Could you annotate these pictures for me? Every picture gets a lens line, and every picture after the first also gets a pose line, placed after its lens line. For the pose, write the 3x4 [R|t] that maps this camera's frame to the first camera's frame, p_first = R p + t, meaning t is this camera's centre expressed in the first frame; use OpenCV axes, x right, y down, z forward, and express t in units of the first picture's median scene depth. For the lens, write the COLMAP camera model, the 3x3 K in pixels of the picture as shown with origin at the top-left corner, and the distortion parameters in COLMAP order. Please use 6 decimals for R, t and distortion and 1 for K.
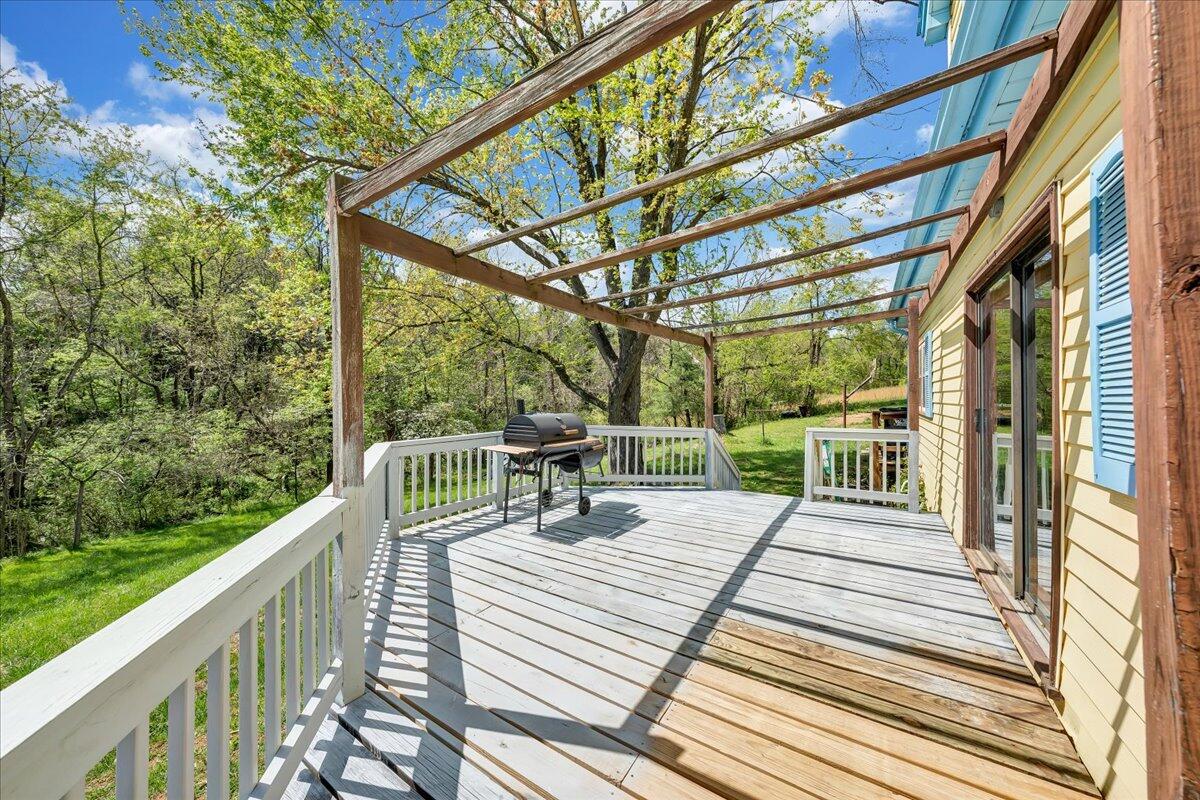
lens RADIAL K [[409.4, 0, 599.9], [0, 409.4, 395.0], [0, 0, 1]] dist [-0.000682, -0.000020]
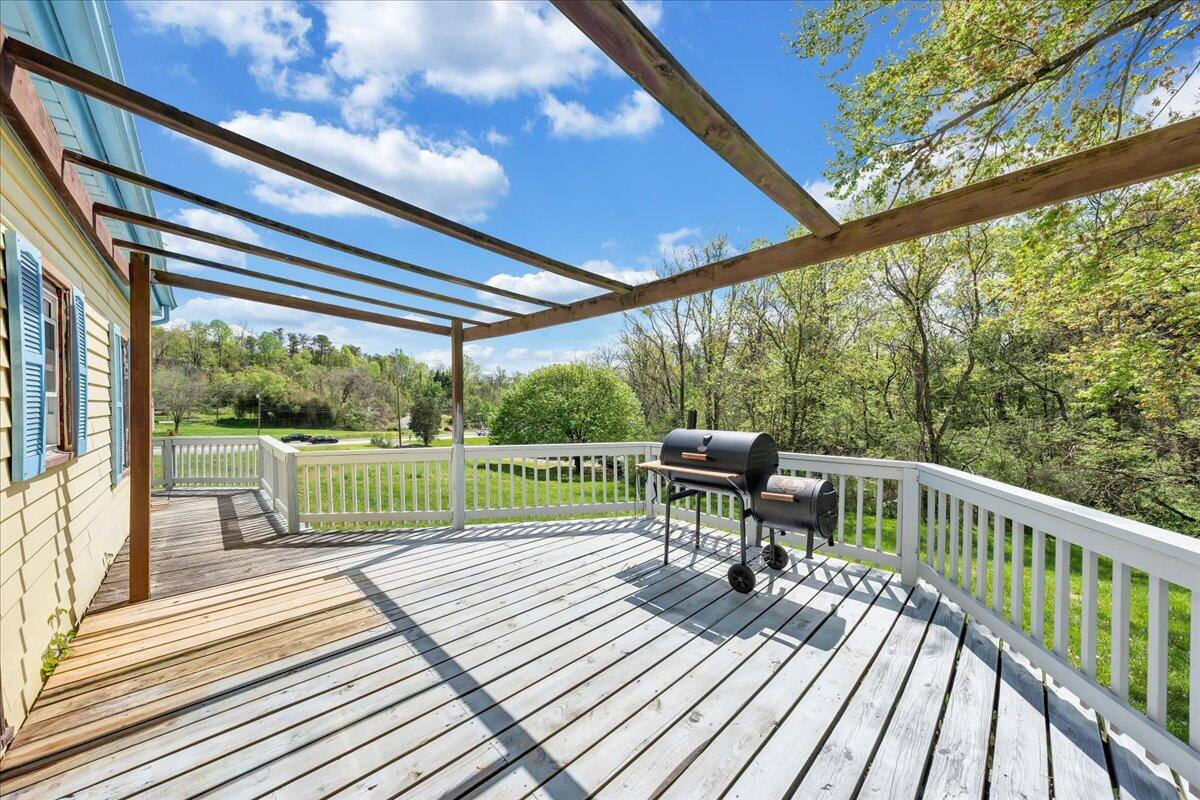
lens RADIAL K [[409.4, 0, 599.9], [0, 409.4, 395.0], [0, 0, 1]] dist [-0.000682, -0.000020]
pose [[-0.206103, -0.018711, -0.978351, 1.083103], [0.007857, 0.999753, -0.020775, -0.009463], [0.978499, -0.011969, -0.205905, 1.548864]]
